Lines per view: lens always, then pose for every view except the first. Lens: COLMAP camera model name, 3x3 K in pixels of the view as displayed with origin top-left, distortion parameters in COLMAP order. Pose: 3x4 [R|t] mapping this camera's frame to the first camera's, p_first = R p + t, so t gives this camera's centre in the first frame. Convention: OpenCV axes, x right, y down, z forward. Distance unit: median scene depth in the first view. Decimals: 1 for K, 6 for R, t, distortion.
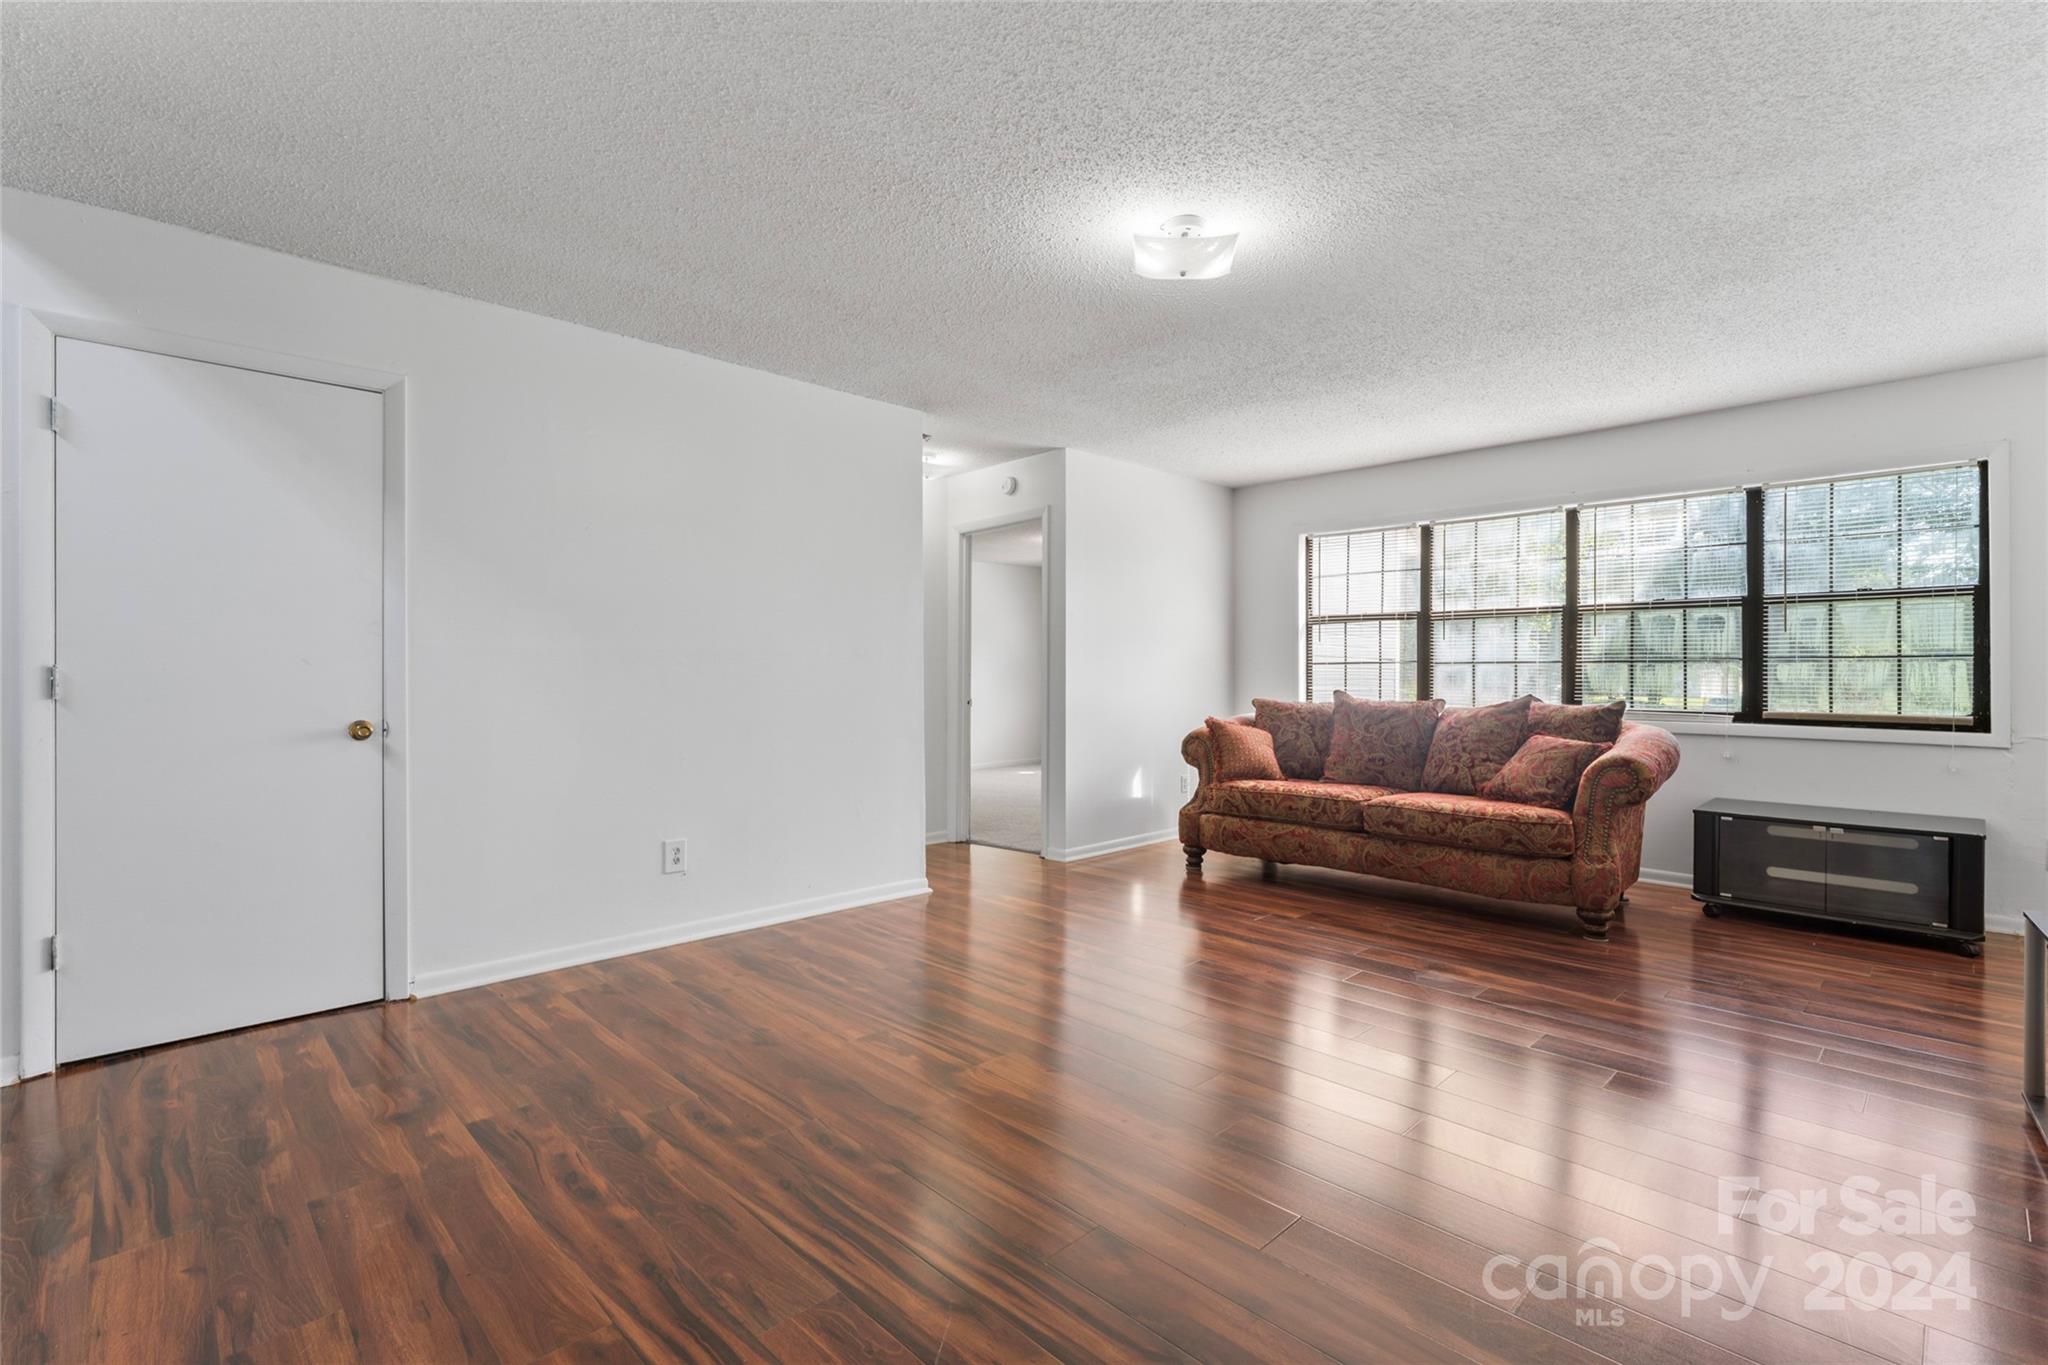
lens RADIAL K [[932.8, 0, 1021.7], [0, 932.8, 670.1], [0, 0, 1]] dist [-0.002526, -0.000335]
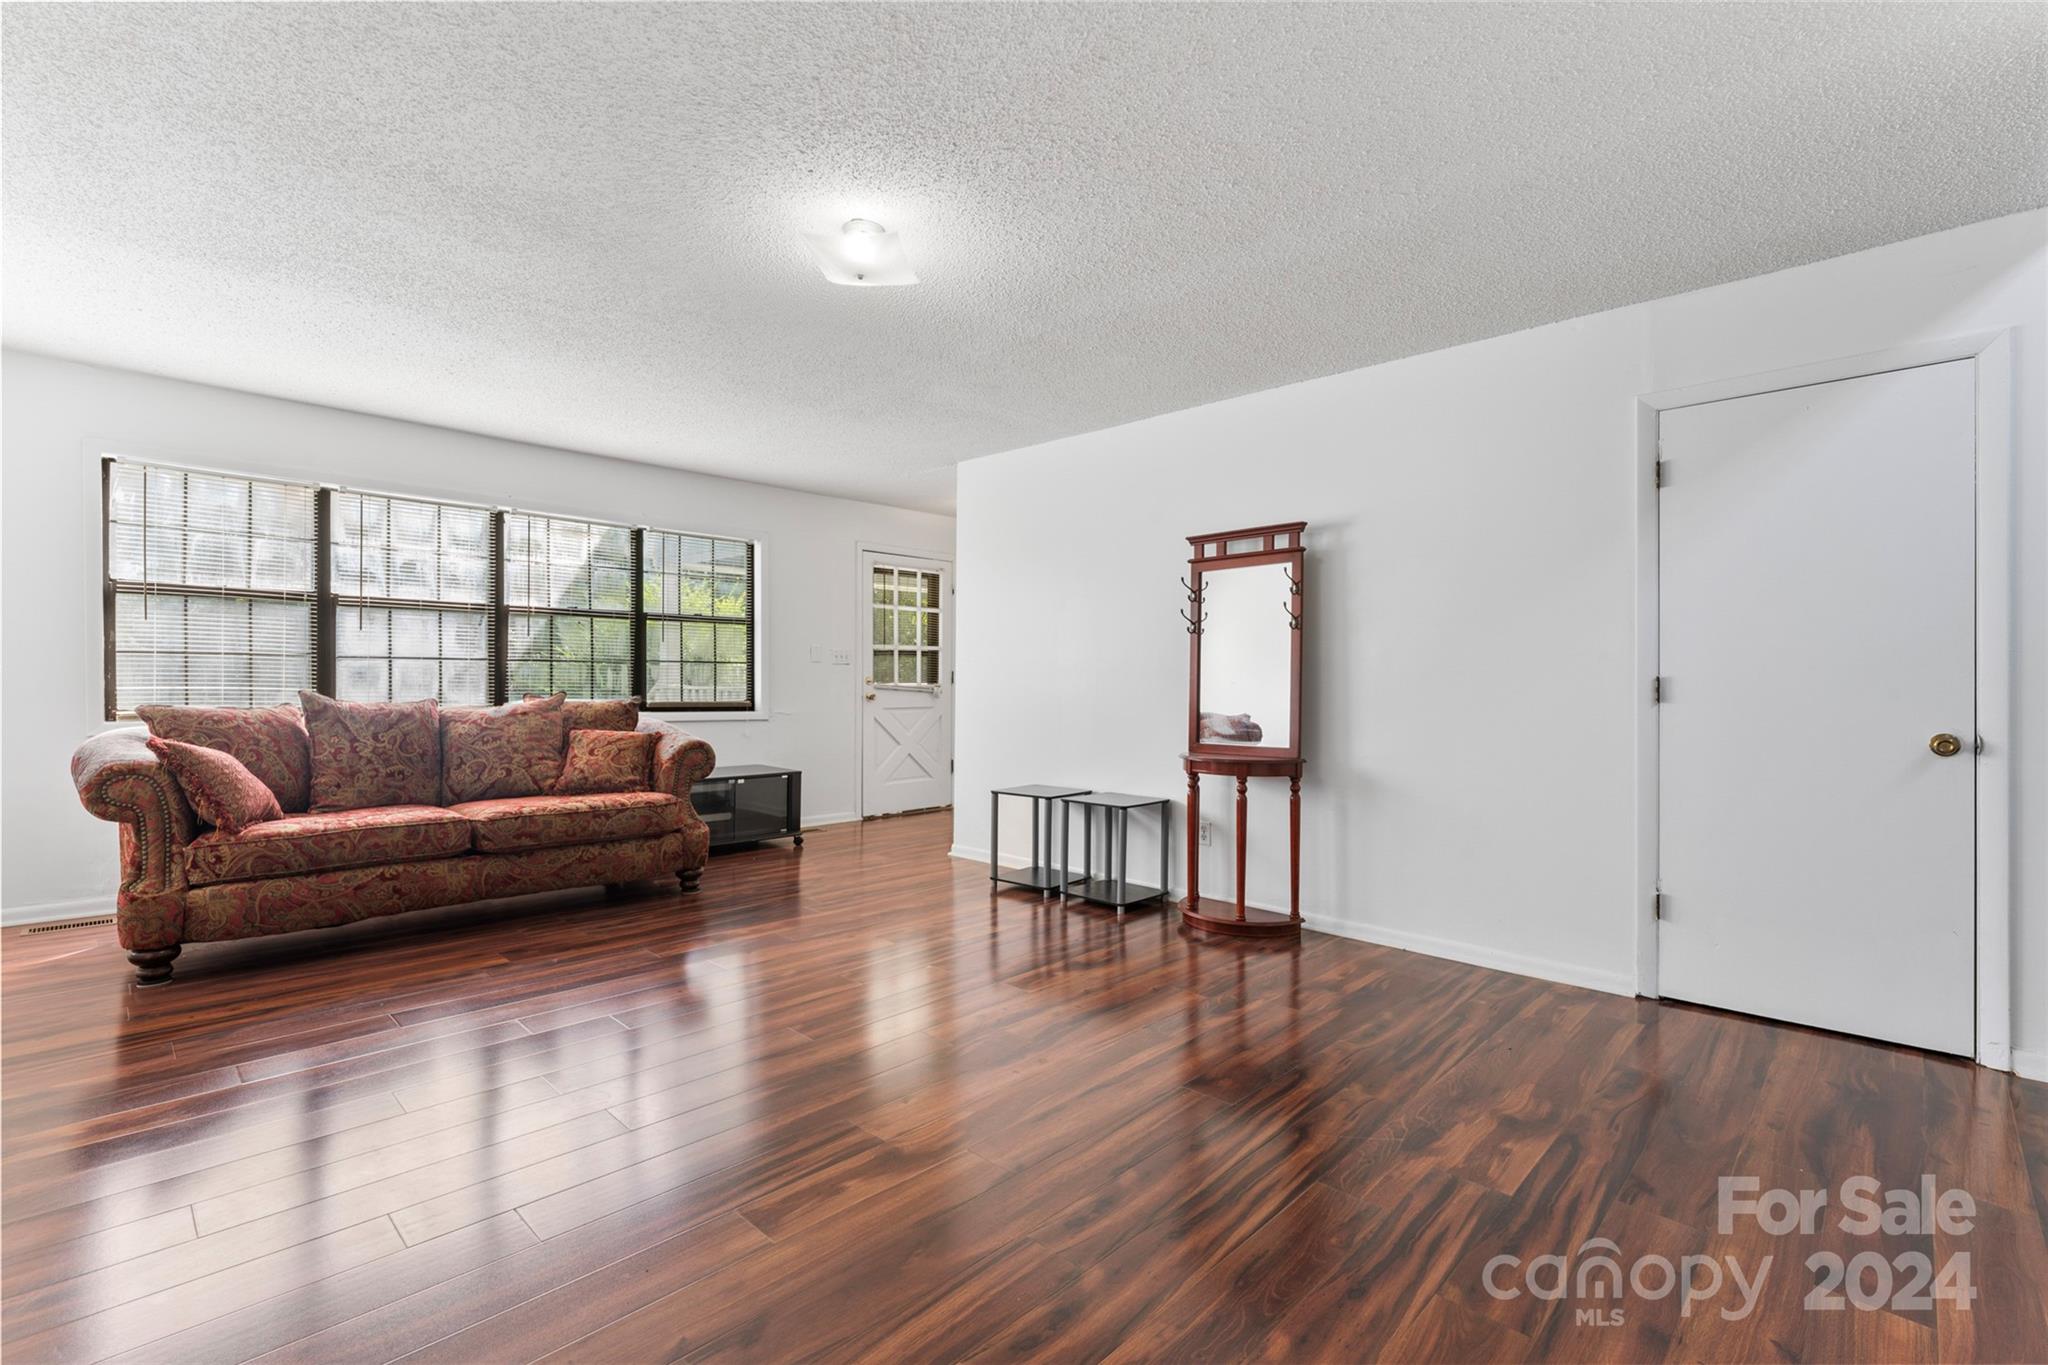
lens RADIAL K [[914.2, 0, 1024.0], [0, 914.2, 682.5], [0, 0, 1]] dist [-0.000484, 0.000009]
pose [[-0.034066, -0.006806, 0.999396, -0.458856], [-0.015227, 0.999864, 0.006290, 0.001135], [-0.999304, -0.015004, -0.034165, 0.475921]]
